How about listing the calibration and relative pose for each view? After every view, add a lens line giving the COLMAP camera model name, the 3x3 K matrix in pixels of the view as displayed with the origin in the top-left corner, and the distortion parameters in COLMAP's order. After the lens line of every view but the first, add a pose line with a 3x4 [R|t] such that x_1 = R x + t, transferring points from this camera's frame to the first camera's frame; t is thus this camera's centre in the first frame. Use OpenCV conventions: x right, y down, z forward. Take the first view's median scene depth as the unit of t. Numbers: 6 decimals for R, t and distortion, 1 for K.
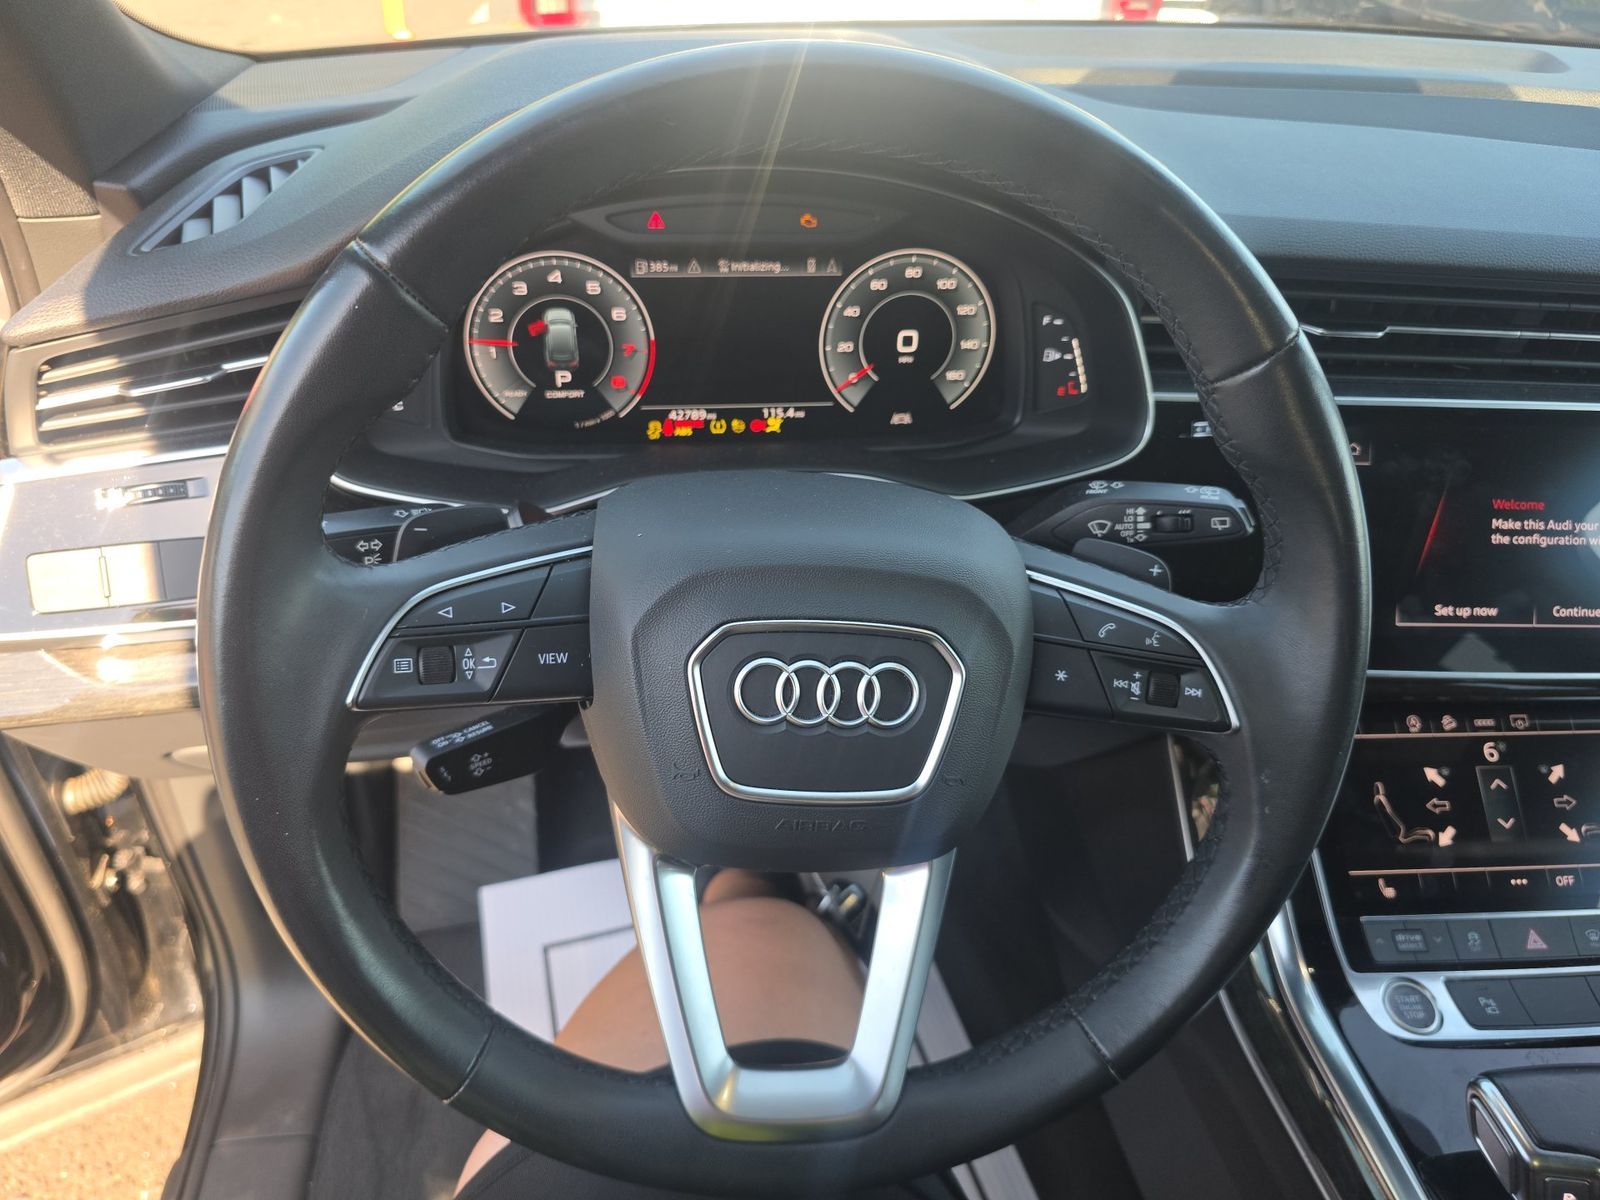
lens RADIAL K [[1019.6, 0, 806.6], [0, 1019.6, 601.3], [0, 0, 1]] dist [0.004402, -0.027572]
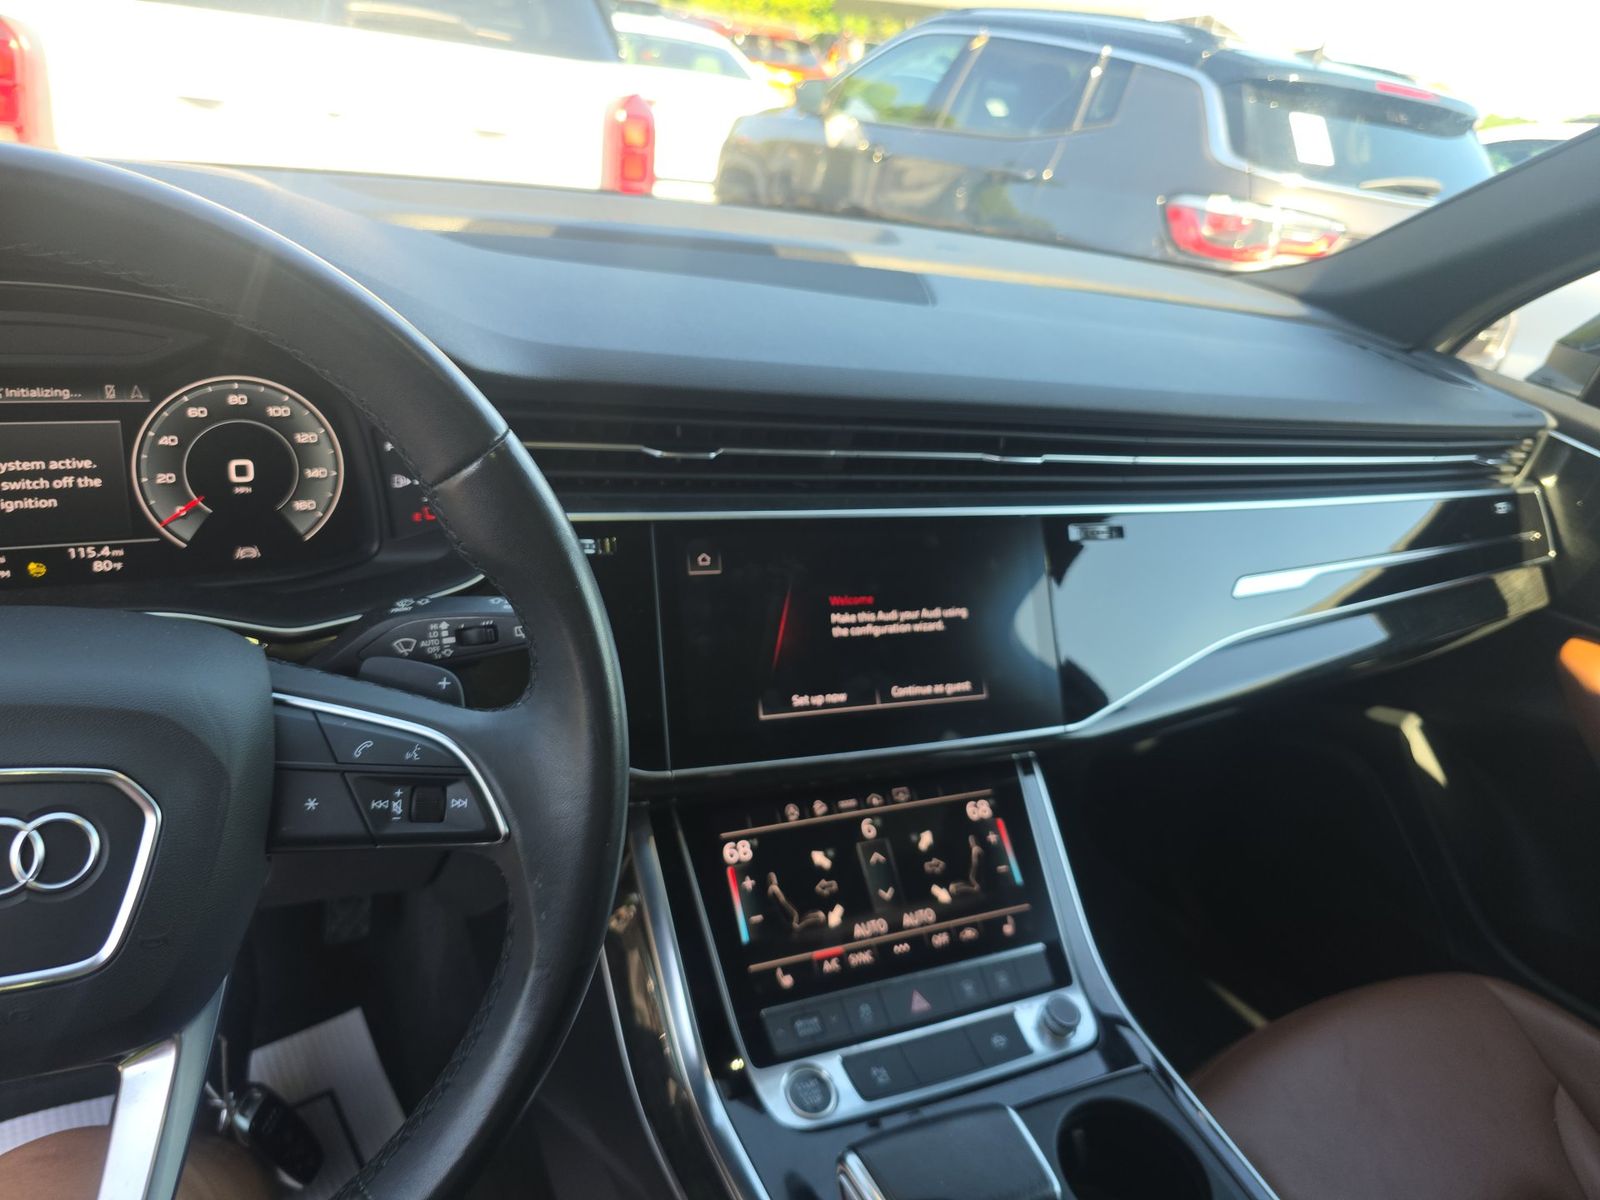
lens RADIAL K [[1019.6, 0, 806.6], [0, 1019.6, 601.3], [0, 0, 1]] dist [0.004402, -0.027572]
pose [[0.933437, -0.062443, 0.353265, 0.254227], [0.115175, 0.984768, -0.130260, 0.045982], [-0.339750, 0.162276, 0.926410, -0.022996]]
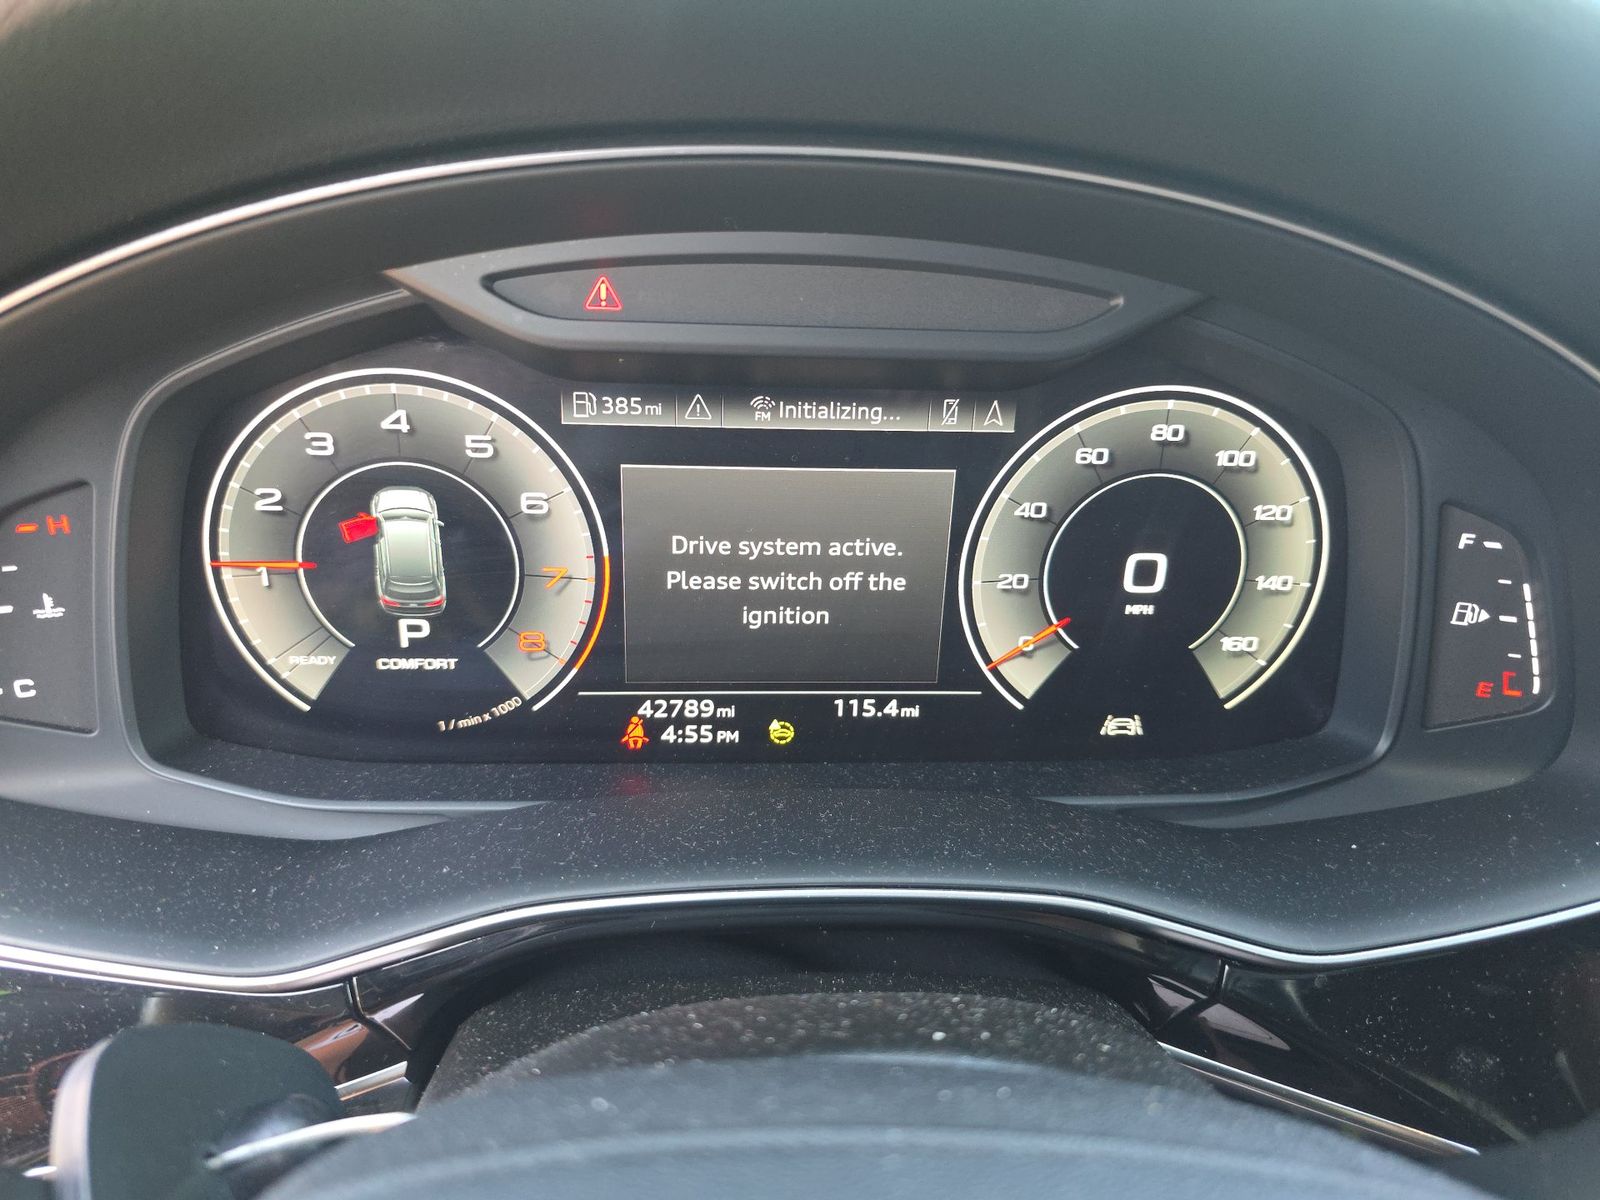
lens RADIAL K [[1019.6, 0, 806.6], [0, 1019.6, 601.3], [0, 0, 1]] dist [0.004402, -0.027572]
pose [[0.998829, 0.030095, -0.037882, -0.040899], [-0.035689, 0.986967, -0.156916, -0.167691], [0.032666, 0.158084, 0.986885, 0.548535]]
